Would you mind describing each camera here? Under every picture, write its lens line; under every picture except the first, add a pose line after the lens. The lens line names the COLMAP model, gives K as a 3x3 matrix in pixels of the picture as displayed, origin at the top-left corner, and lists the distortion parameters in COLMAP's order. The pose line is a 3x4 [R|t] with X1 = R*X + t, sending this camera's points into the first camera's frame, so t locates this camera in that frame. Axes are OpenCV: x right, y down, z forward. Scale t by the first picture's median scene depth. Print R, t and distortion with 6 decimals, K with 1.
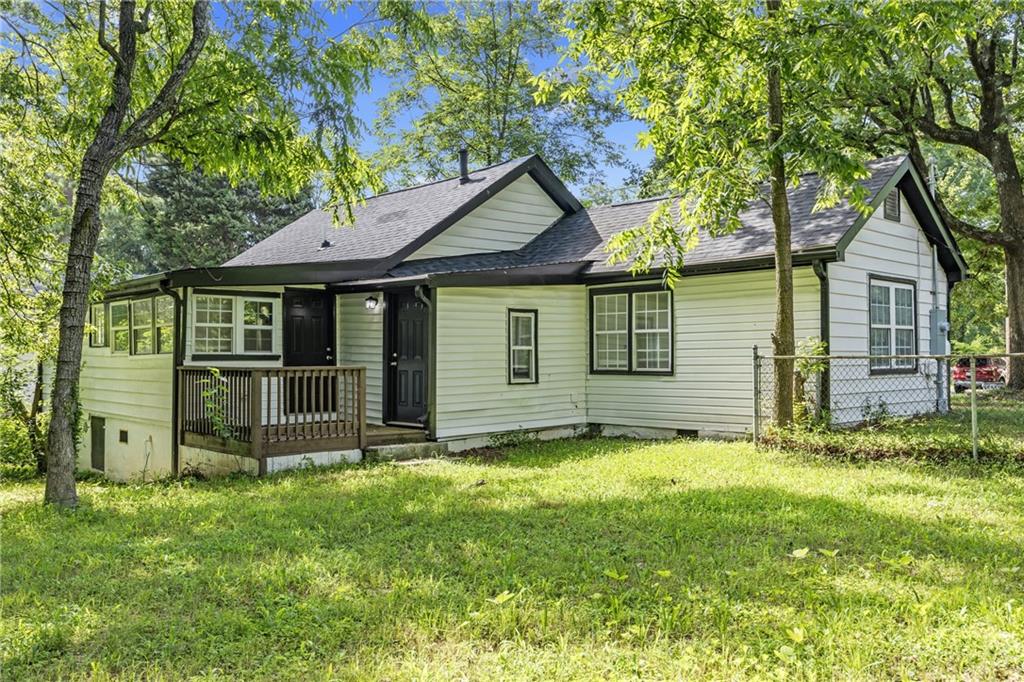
lens RADIAL K [[856.5, 0, 512.2], [0, 856.5, 341.2], [0, 0, 1]] dist [0.000263, -0.000062]
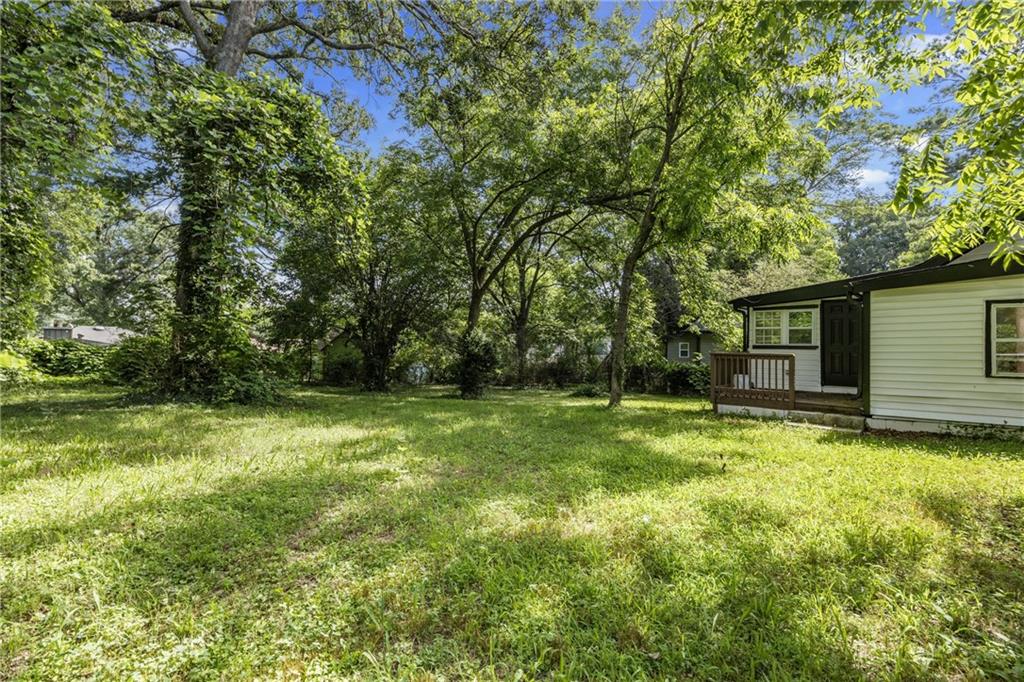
lens RADIAL K [[470.4, 0, 512.2], [0, 470.4, 342.1], [0, 0, 1]] dist [-0.000068, -0.000021]
pose [[0.021010, -0.000573, -0.999779, 0.563727], [0.013493, 0.999909, -0.000289, 0.002621], [0.999688, -0.013484, 0.021016, 0.466061]]
